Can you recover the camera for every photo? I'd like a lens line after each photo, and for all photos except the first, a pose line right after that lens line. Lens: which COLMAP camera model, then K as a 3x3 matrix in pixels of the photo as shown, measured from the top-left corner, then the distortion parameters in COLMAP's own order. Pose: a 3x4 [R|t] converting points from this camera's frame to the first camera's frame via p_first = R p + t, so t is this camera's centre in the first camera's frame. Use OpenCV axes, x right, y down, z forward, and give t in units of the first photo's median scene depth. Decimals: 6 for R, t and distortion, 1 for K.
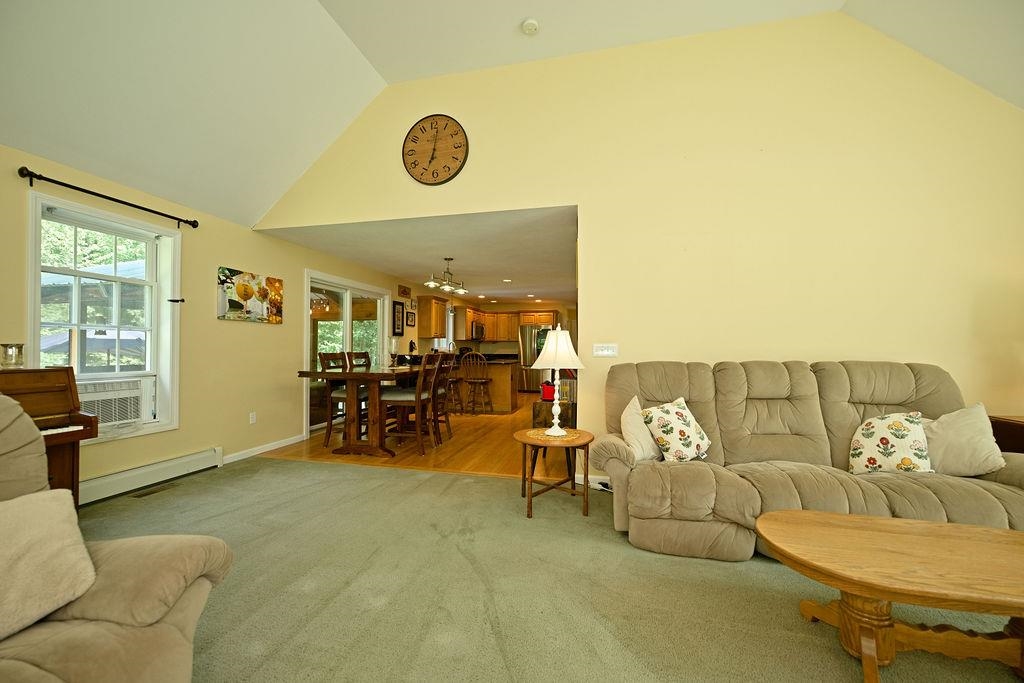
lens RADIAL K [[409.2, 0, 509.7], [0, 409.2, 343.2], [0, 0, 1]] dist [0.008010, 0.000113]
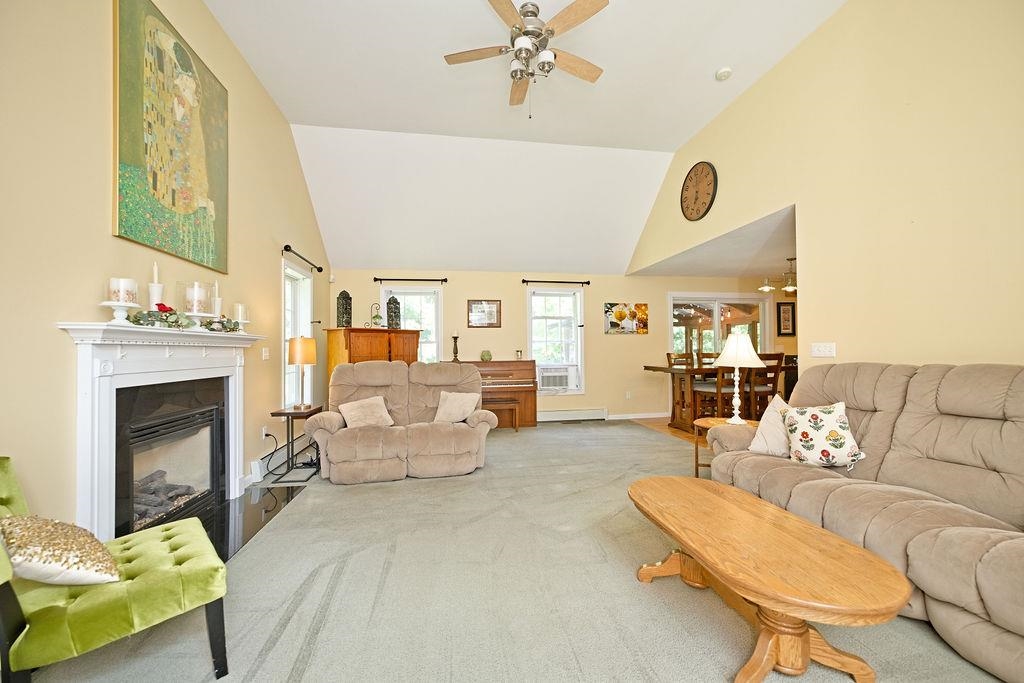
lens RADIAL K [[407.7, 0, 515.4], [0, 407.7, 343.3], [0, 0, 1]] dist [0.008210, 0.000127]
pose [[0.388575, -0.024826, -0.921083, 0.549587], [0.024140, 0.999568, -0.016757, 0.000435], [0.921101, -0.015723, 0.389007, -0.007623]]
